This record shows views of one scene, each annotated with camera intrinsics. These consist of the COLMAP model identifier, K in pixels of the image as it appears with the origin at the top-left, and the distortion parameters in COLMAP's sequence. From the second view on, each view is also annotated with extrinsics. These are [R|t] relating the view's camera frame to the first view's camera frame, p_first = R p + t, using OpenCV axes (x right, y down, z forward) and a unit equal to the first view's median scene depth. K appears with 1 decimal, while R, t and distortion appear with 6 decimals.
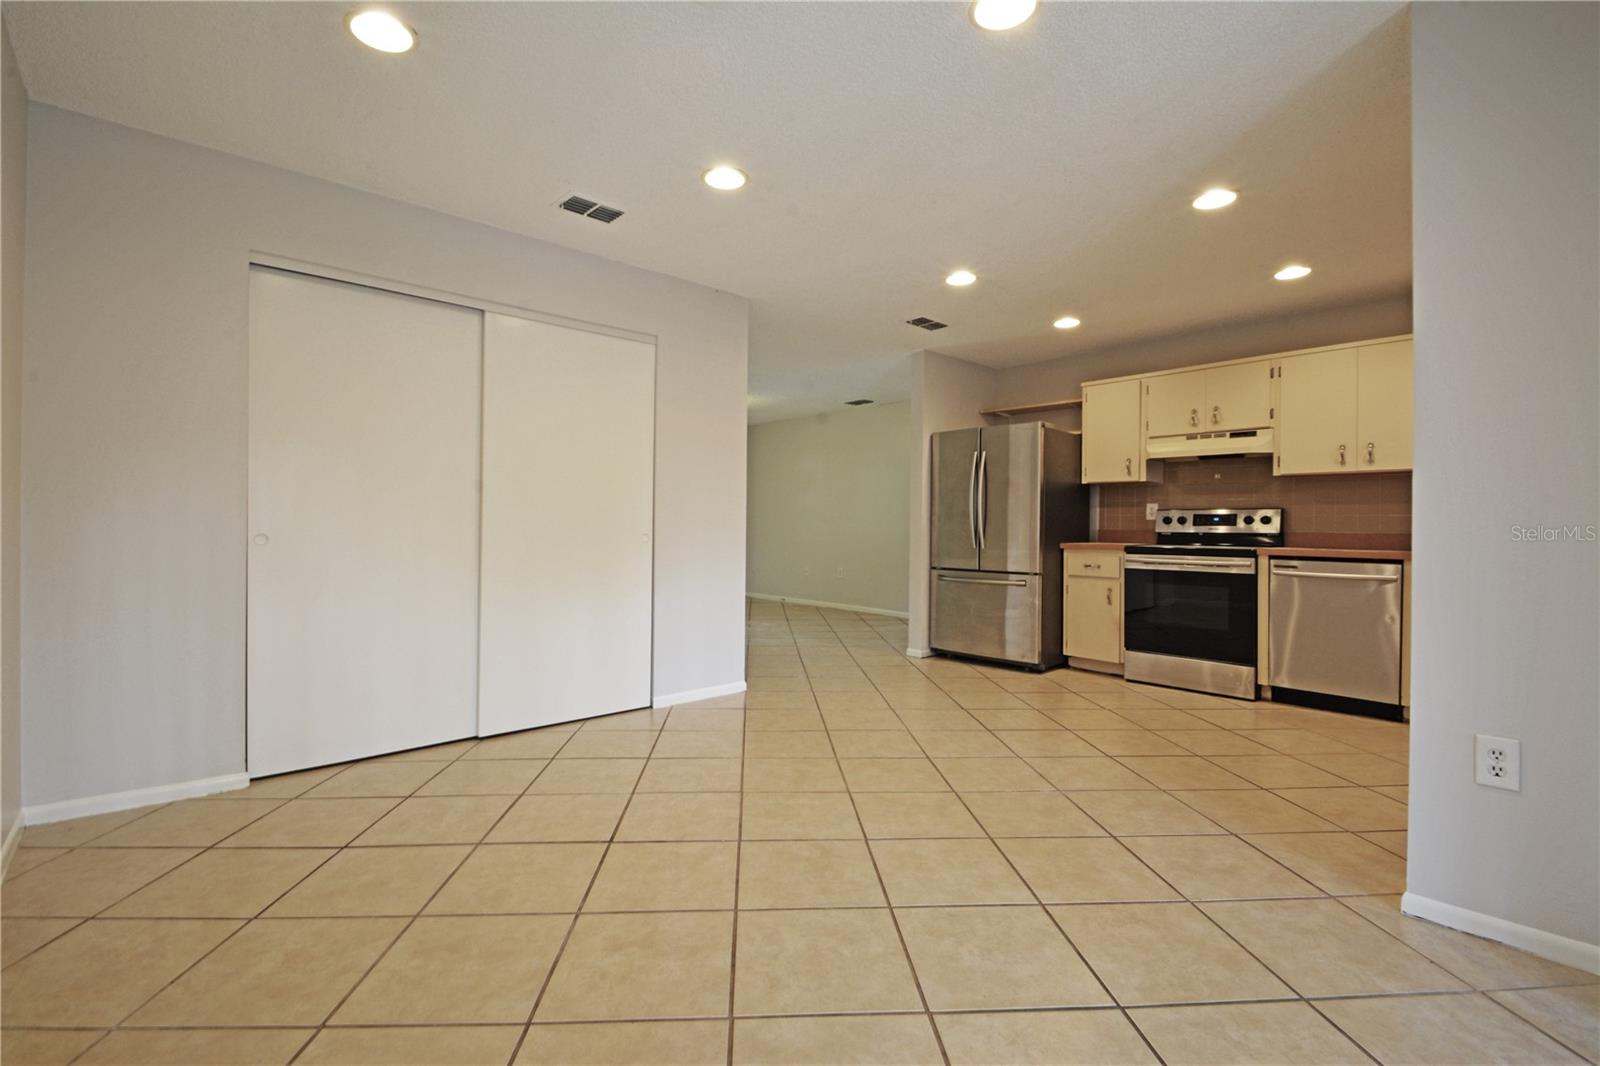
lens RADIAL K [[702.2, 0, 791.9], [0, 702.2, 527.5], [0, 0, 1]] dist [0.016783, -0.018087]
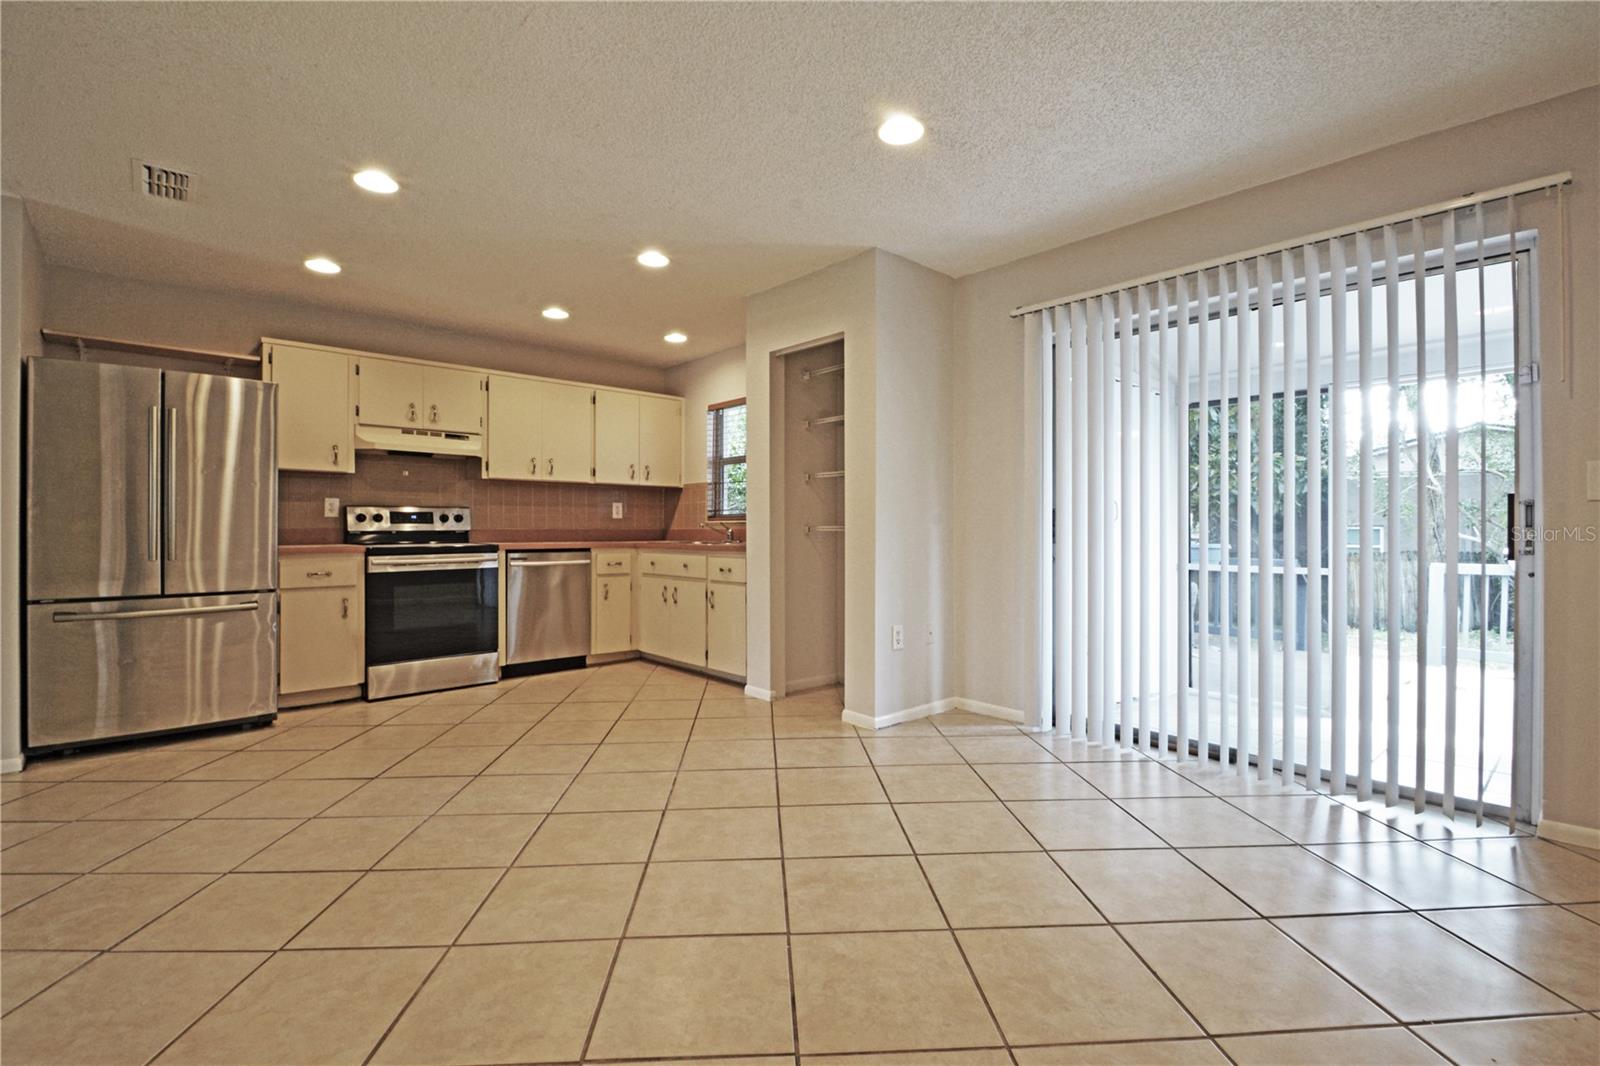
lens RADIAL K [[702.2, 0, 791.9], [0, 702.2, 527.5], [0, 0, 1]] dist [0.016783, -0.018087]
pose [[0.004686, -0.009850, 0.999941, -0.391126], [0.002735, 0.999948, 0.009837, -0.005182], [-0.999985, 0.002689, 0.004713, 0.467543]]
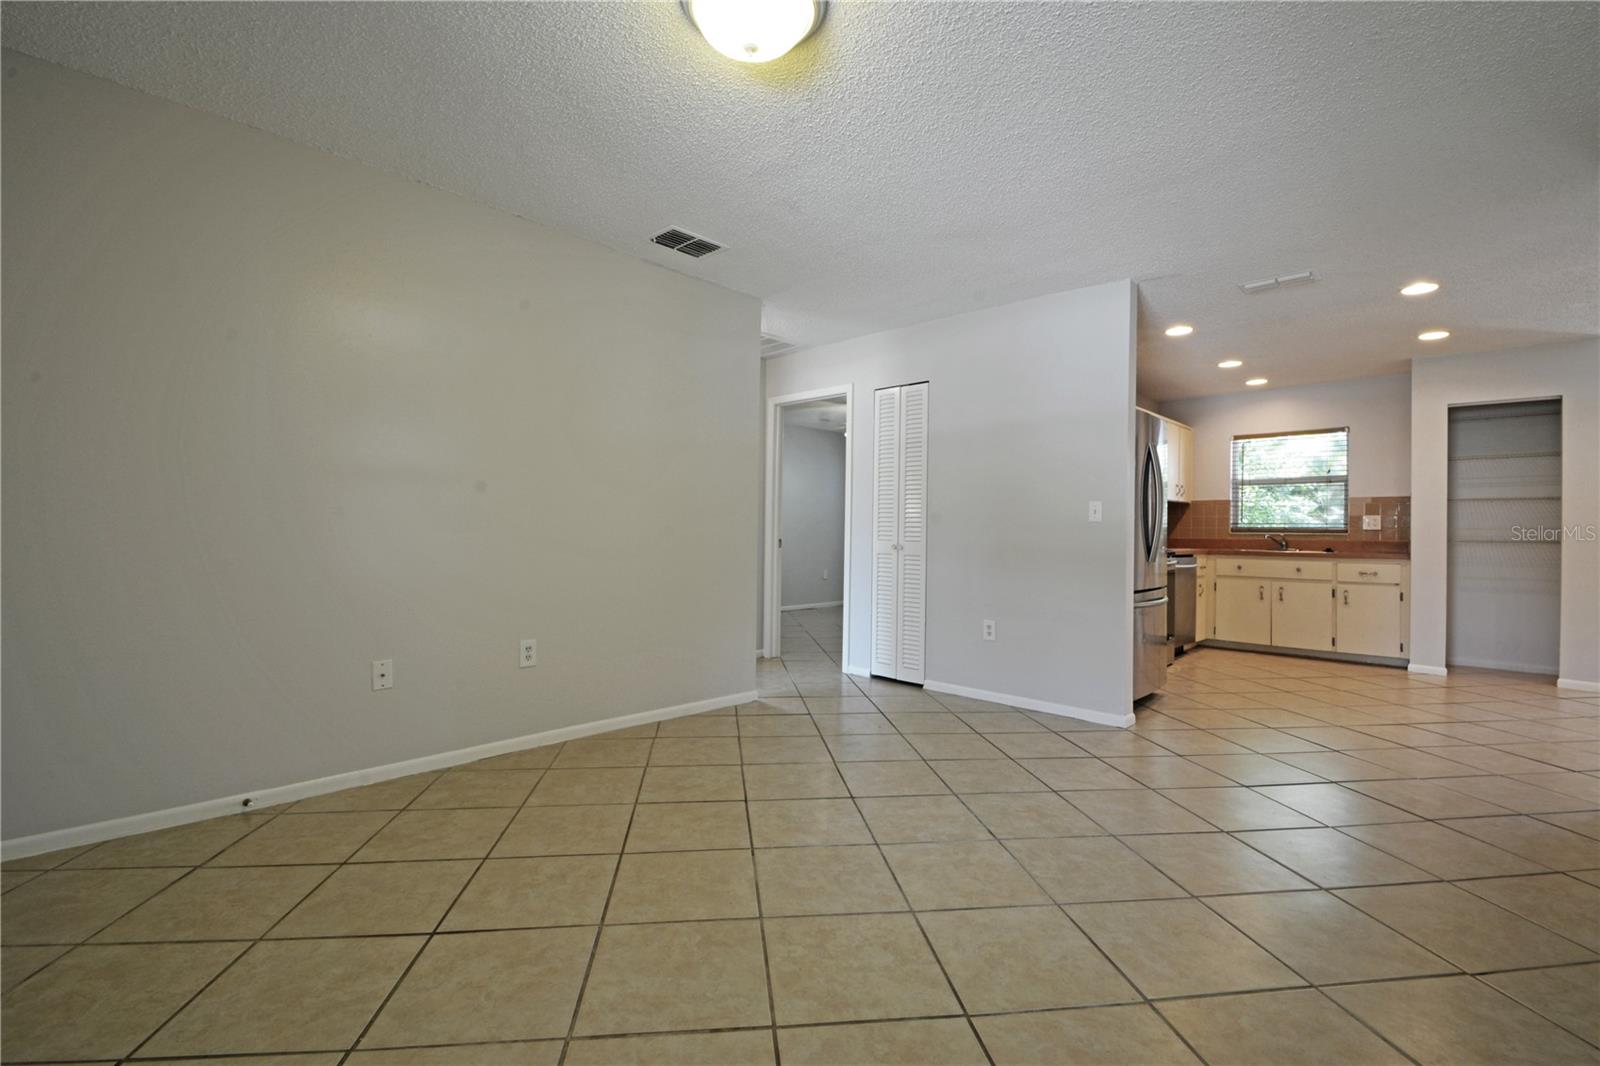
lens RADIAL K [[702.2, 0, 791.9], [0, 702.2, 527.5], [0, 0, 1]] dist [0.016783, -0.018087]
pose [[-0.053352, -0.005047, 0.998563, -0.570308], [-0.010987, 0.999930, 0.004467, -0.010673], [-0.998515, -0.010733, -0.053403, 1.579728]]
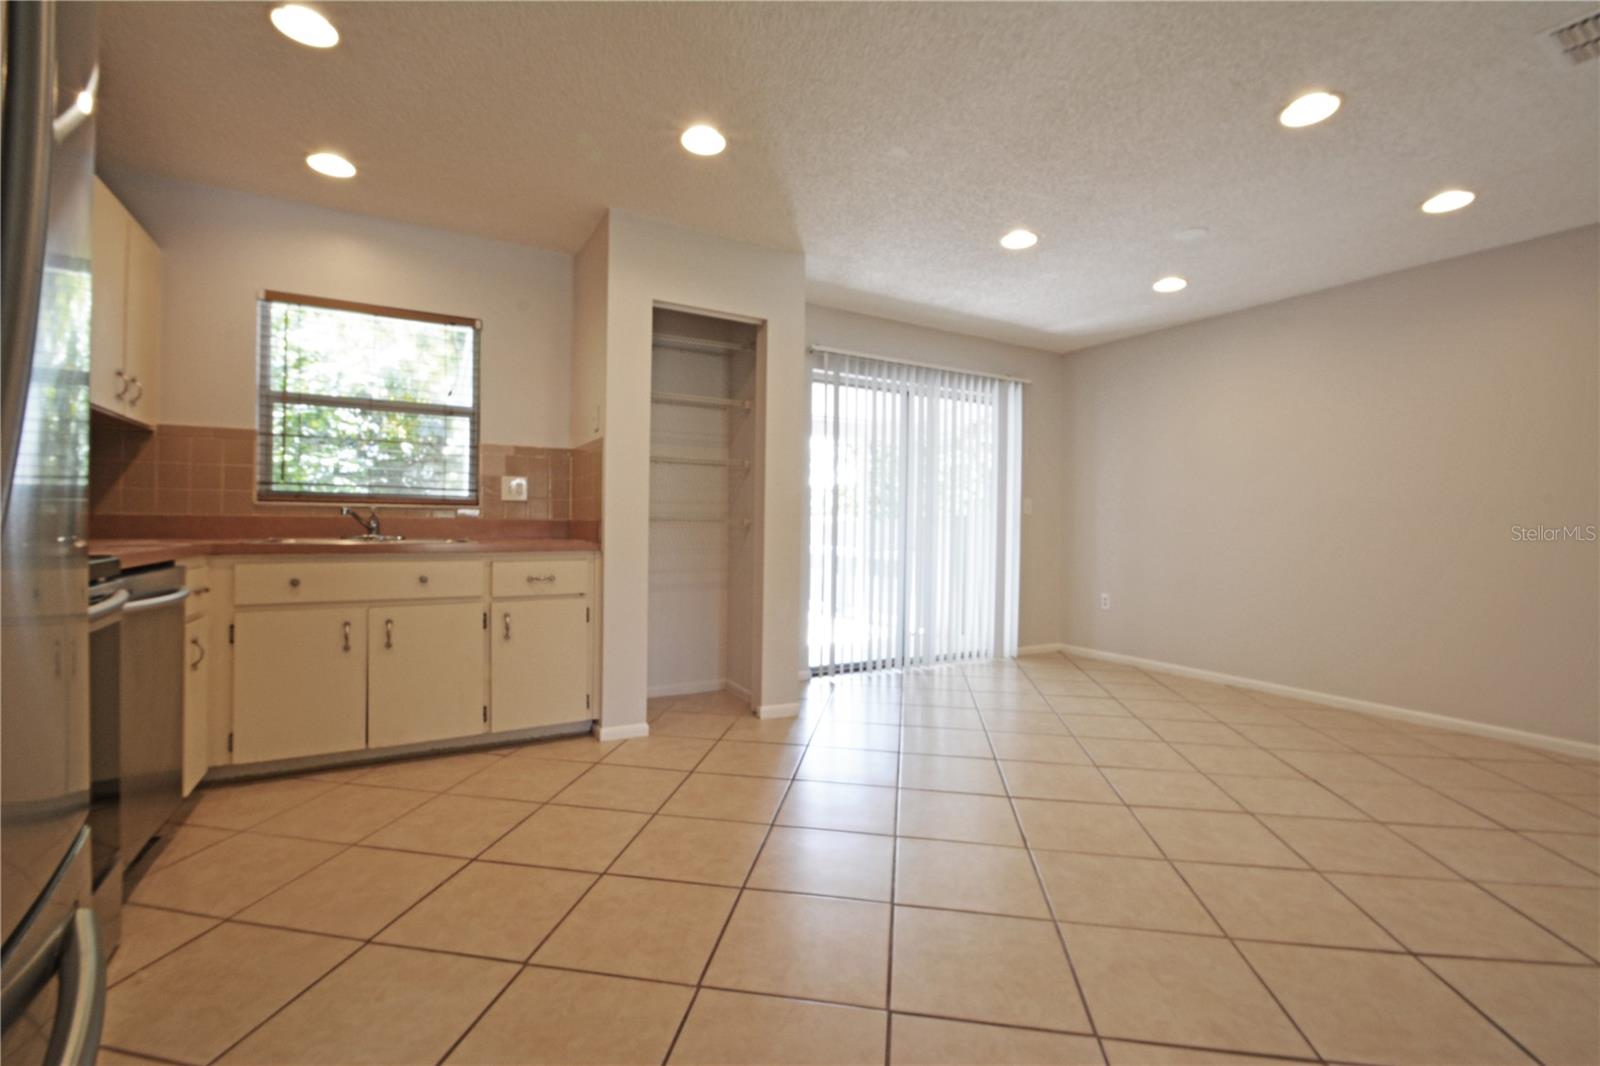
lens RADIAL K [[702.2, 0, 791.9], [0, 702.2, 527.5], [0, 0, 1]] dist [0.016783, -0.018087]
pose [[-0.971470, -0.023408, 0.236006, 0.172951], [-0.021400, 0.999710, 0.011066, 0.001566], [-0.236197, 0.005700, -0.971689, 1.131640]]
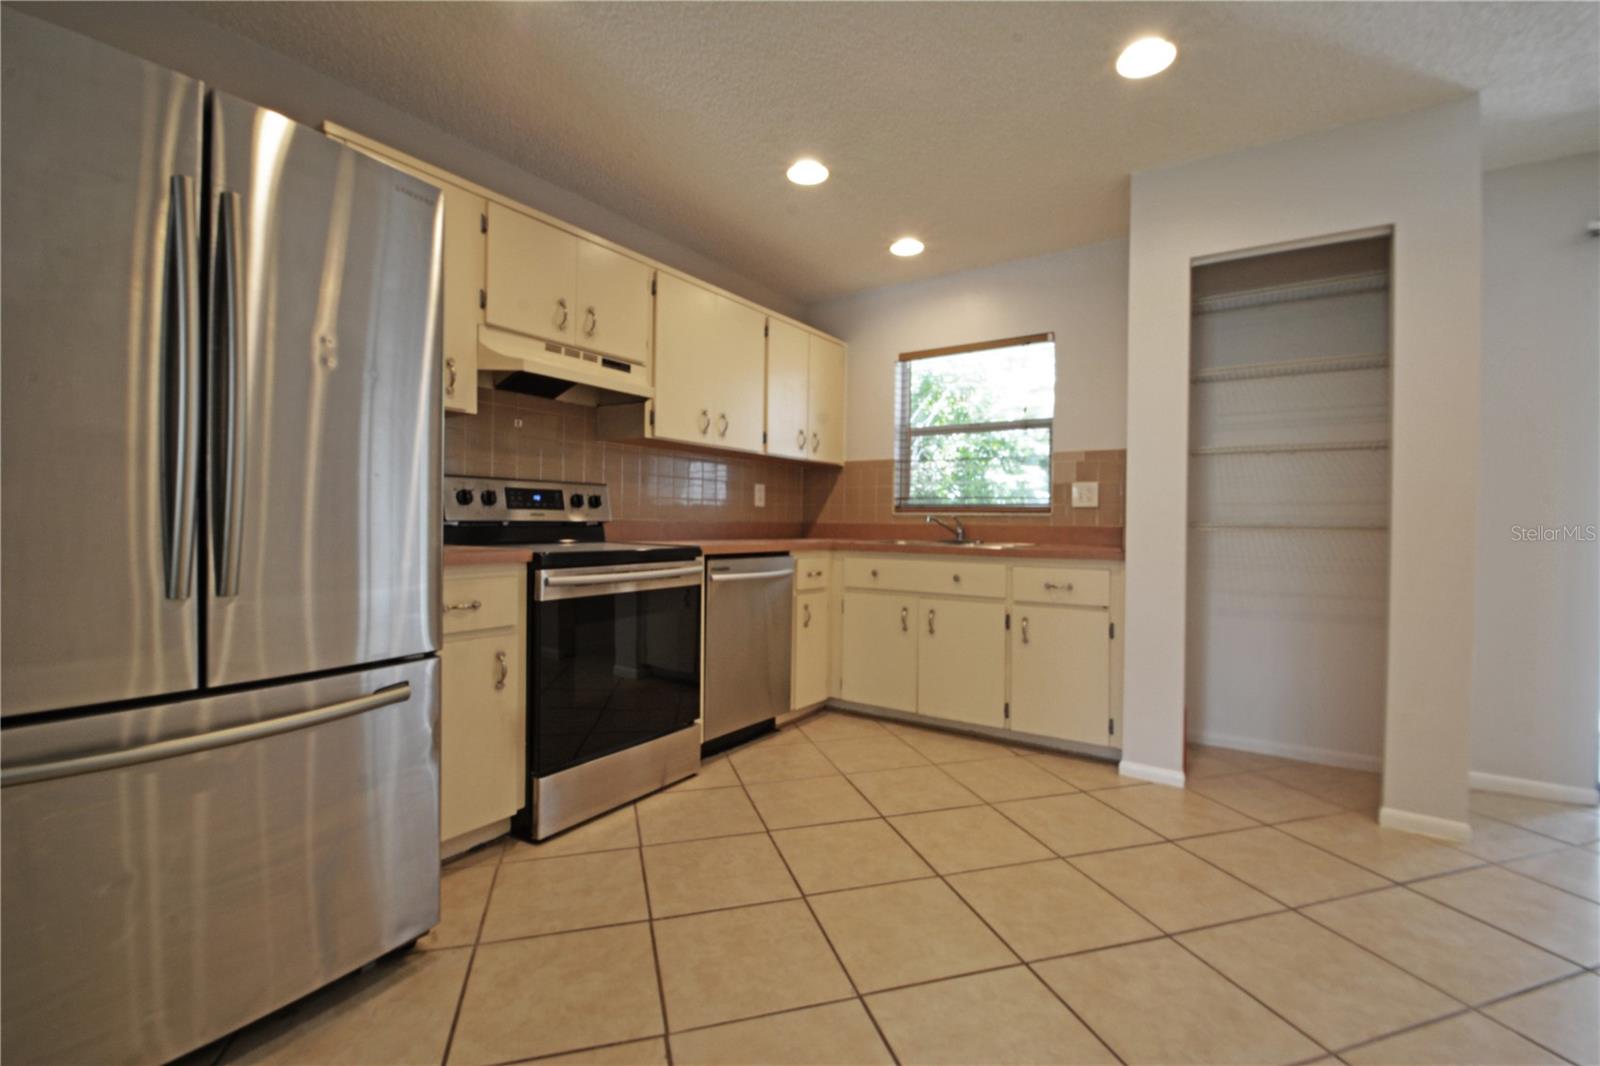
lens RADIAL K [[702.2, 0, 791.9], [0, 702.2, 527.5], [0, 0, 1]] dist [0.016783, -0.018087]
pose [[-0.221092, -0.020770, 0.975032, -0.011105], [-0.012221, 0.999754, 0.018526, -0.000787], [-0.975176, -0.007820, -0.221292, 0.932403]]
